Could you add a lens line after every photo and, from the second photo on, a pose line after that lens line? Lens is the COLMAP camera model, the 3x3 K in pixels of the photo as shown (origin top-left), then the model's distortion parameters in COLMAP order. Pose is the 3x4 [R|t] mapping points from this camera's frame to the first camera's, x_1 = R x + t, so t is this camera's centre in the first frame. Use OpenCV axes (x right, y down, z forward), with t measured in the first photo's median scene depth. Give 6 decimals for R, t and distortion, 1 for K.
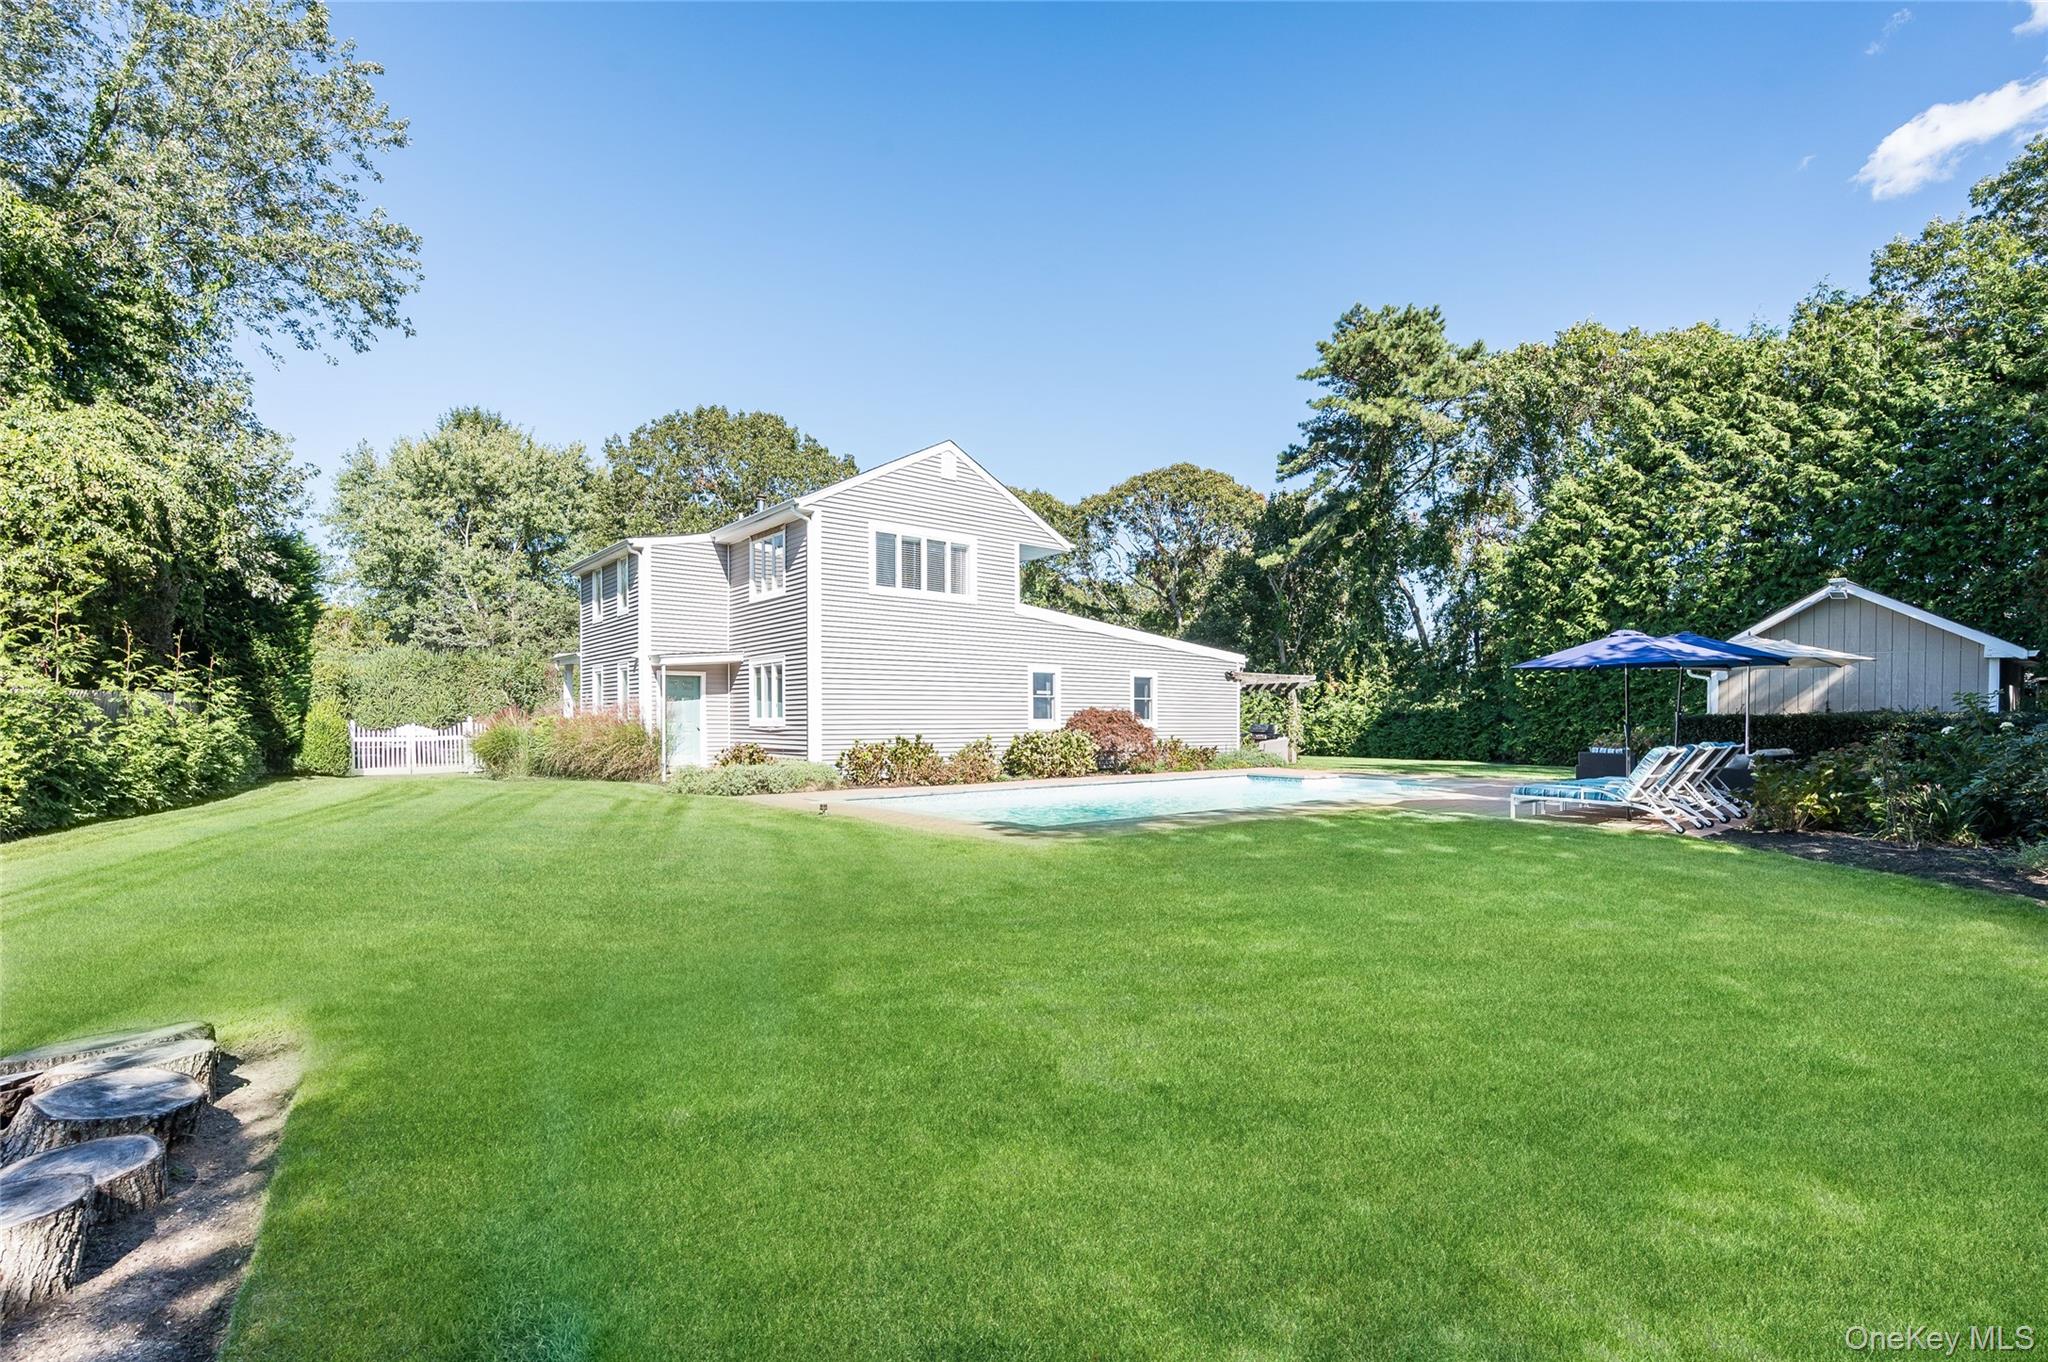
lens RADIAL K [[956.6, 0, 1024.0], [0, 956.6, 719.5], [0, 0, 1]] dist [-0.000264, -0.000099]
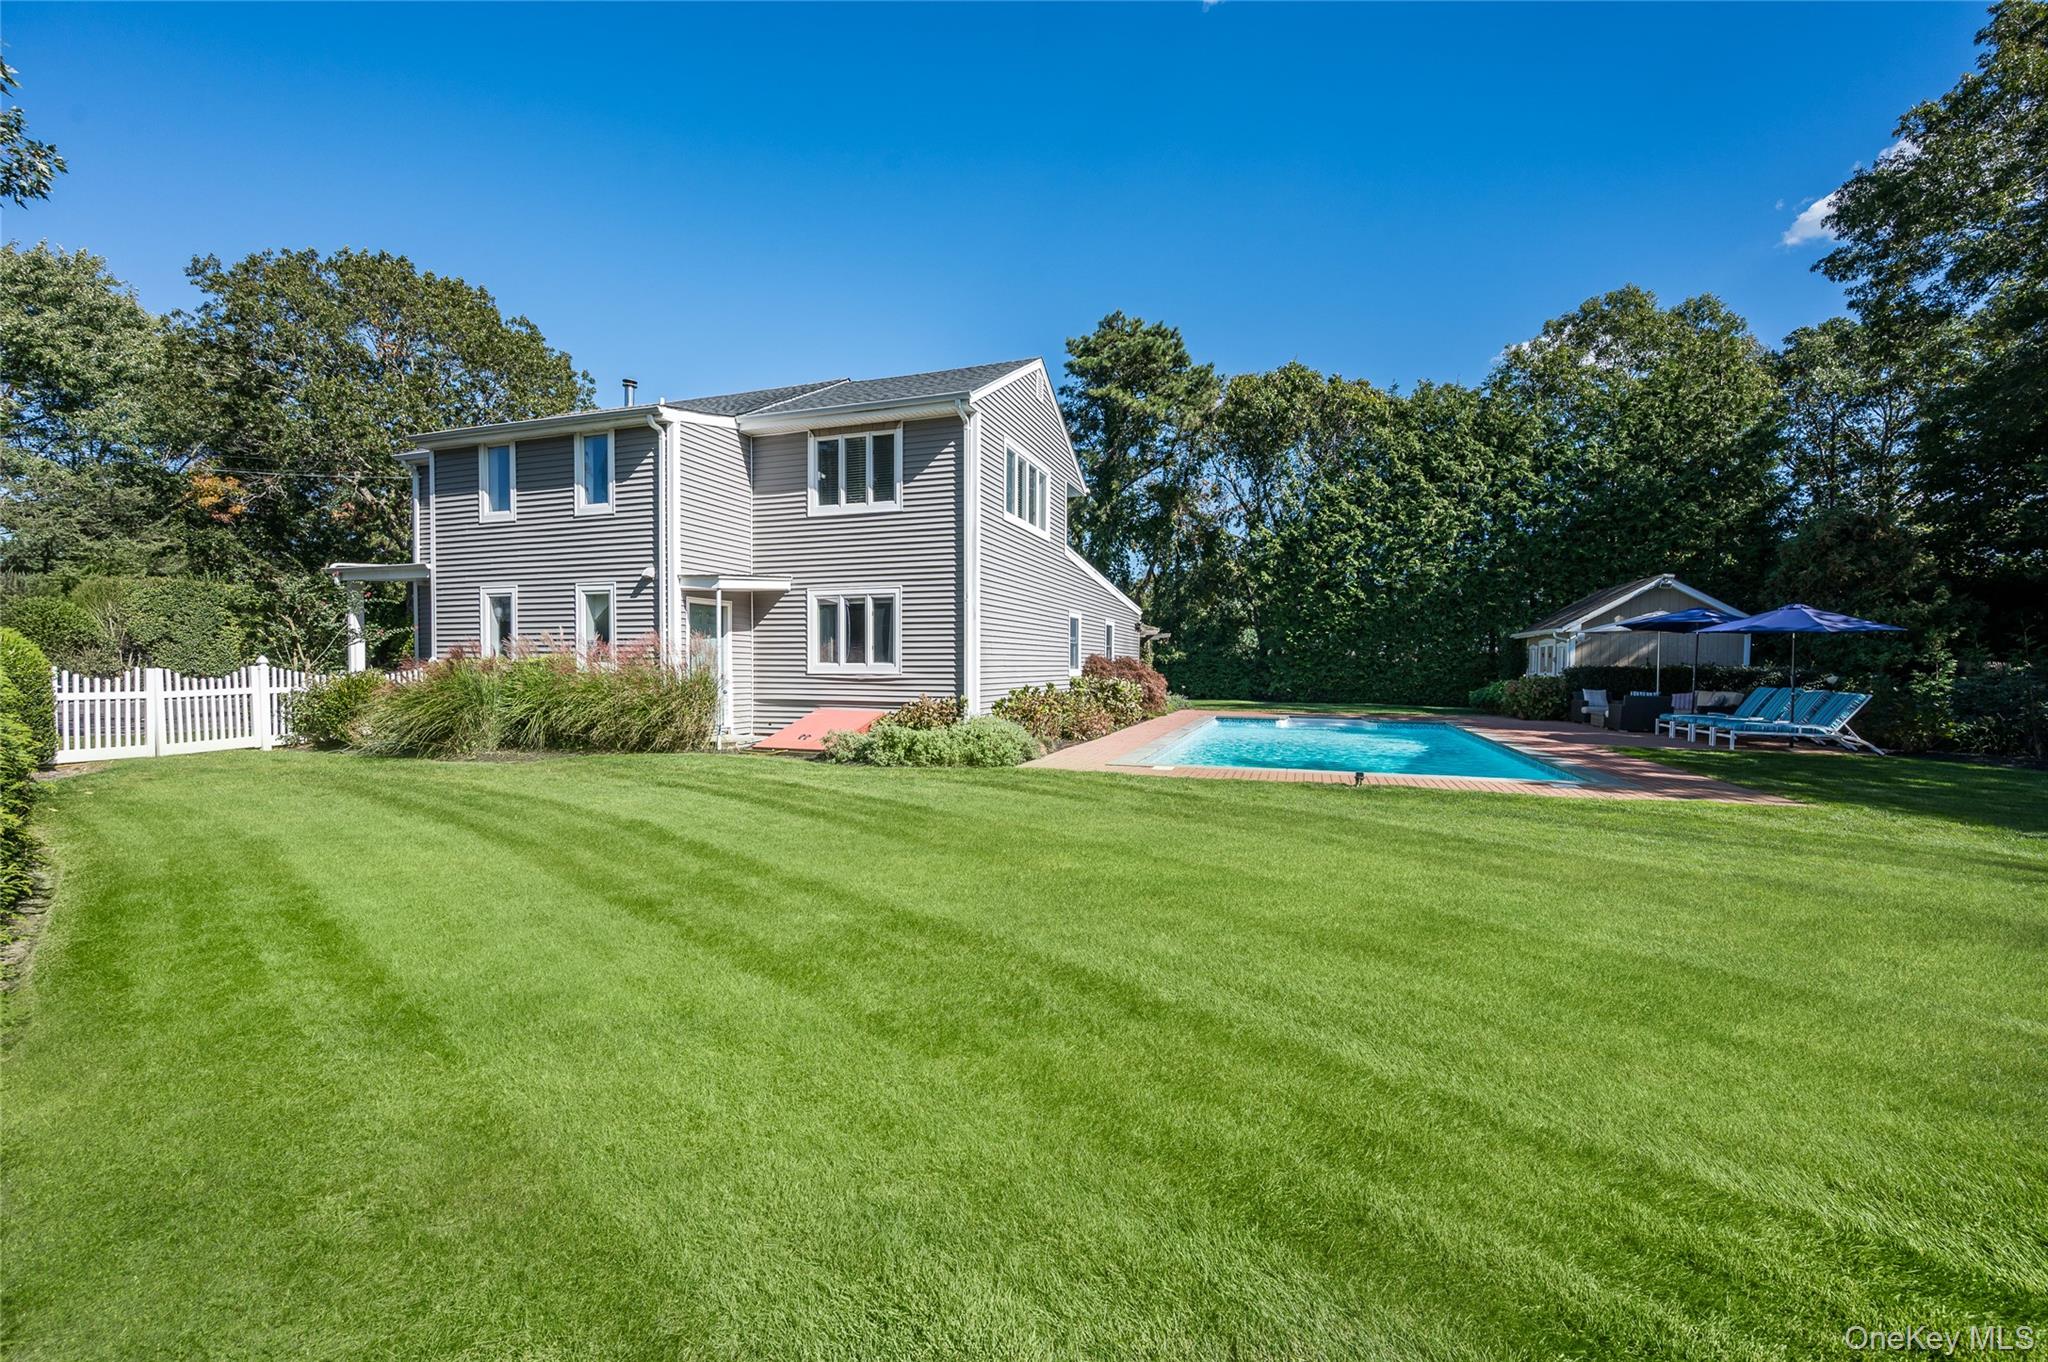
lens RADIAL K [[828.8, 0, 1024.0], [0, 828.8, 681.0], [0, 0, 1]] dist [-0.002748, -0.000153]
pose [[0.856124, -0.003469, 0.516759, -0.415315], [-0.007252, 0.999798, 0.018726, -0.000480], [-0.516719, -0.019779, 0.855926, 0.277761]]
